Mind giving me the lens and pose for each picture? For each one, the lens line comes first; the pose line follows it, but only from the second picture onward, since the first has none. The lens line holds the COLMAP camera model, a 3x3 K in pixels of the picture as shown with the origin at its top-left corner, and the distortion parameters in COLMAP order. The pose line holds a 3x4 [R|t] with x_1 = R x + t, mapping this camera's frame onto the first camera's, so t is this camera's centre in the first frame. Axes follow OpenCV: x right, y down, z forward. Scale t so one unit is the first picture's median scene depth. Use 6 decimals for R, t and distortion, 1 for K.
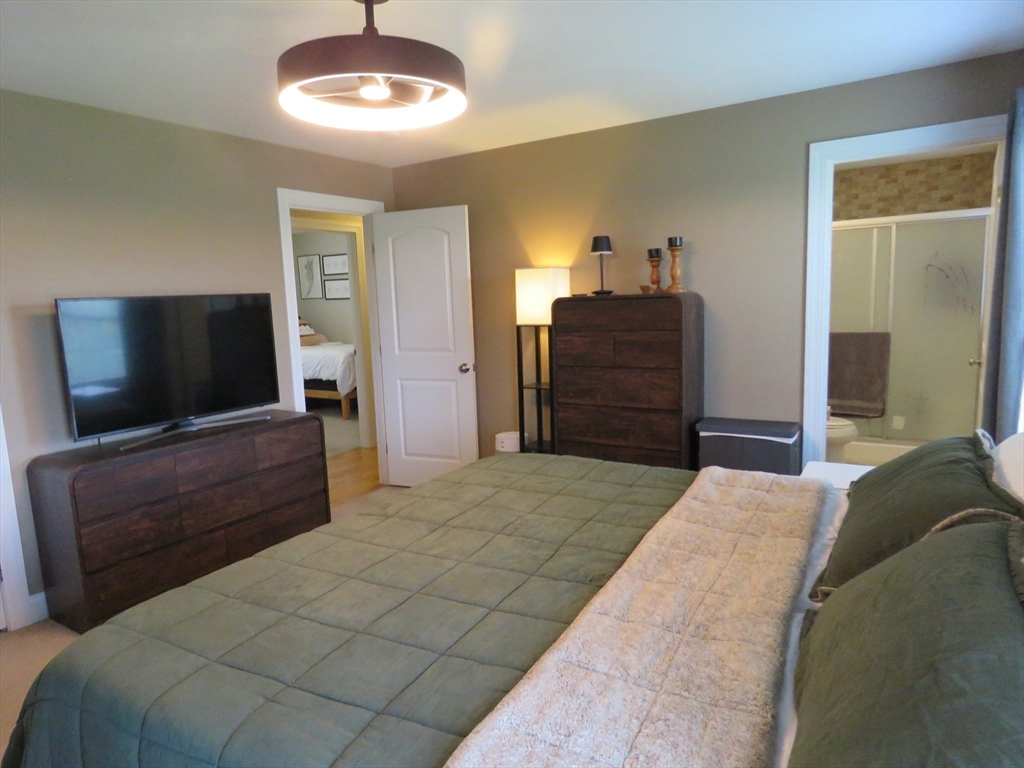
lens RADIAL K [[647.6, 0, 511.6], [0, 647.6, 387.5], [0, 0, 1]] dist [-0.025002, -0.001034]
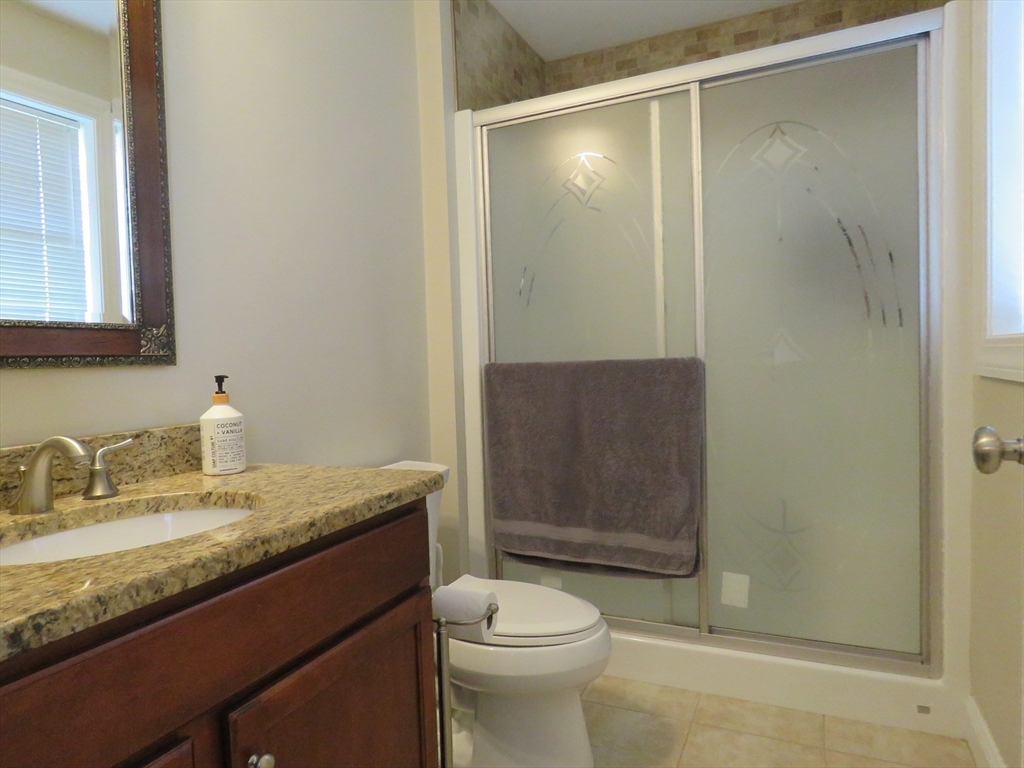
lens RADIAL K [[647.6, 0, 511.7], [0, 647.6, 382.3], [0, 0, 1]] dist [-0.025002, -0.001034]
pose [[0.990542, 0.004876, 0.137121, 0.413468], [0.010118, 0.994052, -0.108434, -0.030000], [-0.136834, 0.108796, 0.984601, 0.619141]]
